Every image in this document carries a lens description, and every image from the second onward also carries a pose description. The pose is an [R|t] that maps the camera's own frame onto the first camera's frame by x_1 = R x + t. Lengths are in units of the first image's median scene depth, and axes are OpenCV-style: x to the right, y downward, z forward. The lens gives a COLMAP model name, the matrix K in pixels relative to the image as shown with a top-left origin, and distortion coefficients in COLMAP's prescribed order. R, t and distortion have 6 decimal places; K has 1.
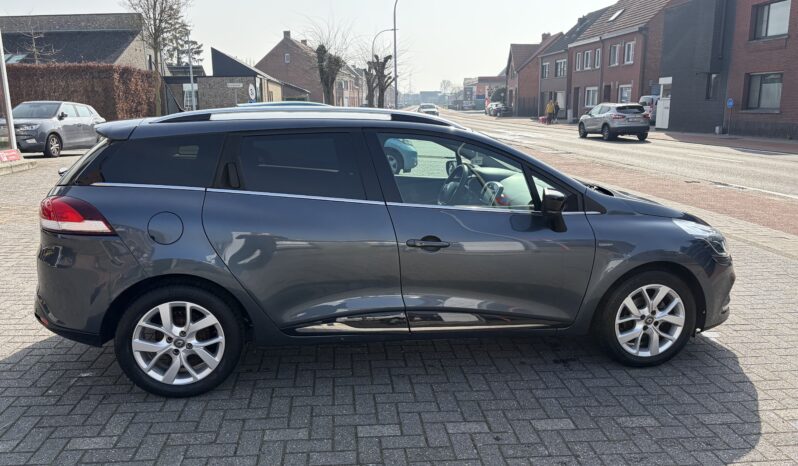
lens RADIAL K [[603.9, 0, 395.8], [0, 603.9, 231.2], [0, 0, 1]] dist [0.022785, -0.007452]
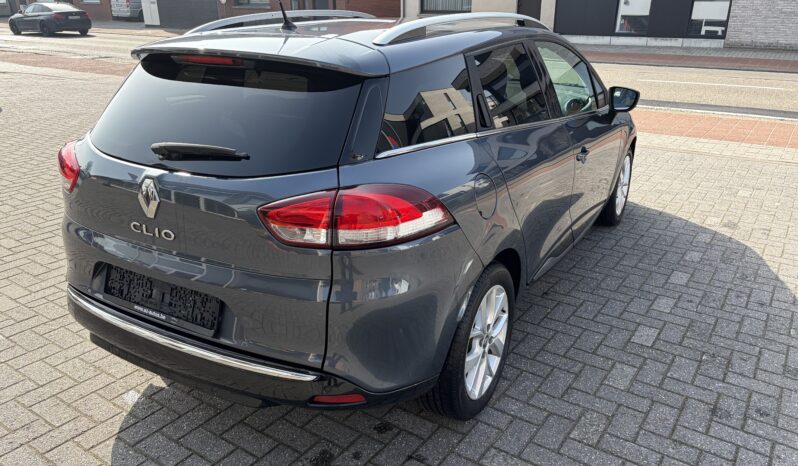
lens RADIAL K [[603.9, 0, 404.0], [0, 603.9, 234.4], [0, 0, 1]] dist [0.022785, -0.007452]
pose [[0.642064, -0.274990, 0.715636, -0.952717], [0.153657, 0.960674, 0.231288, -0.139635], [-0.751095, -0.038539, 0.659069, 0.598084]]
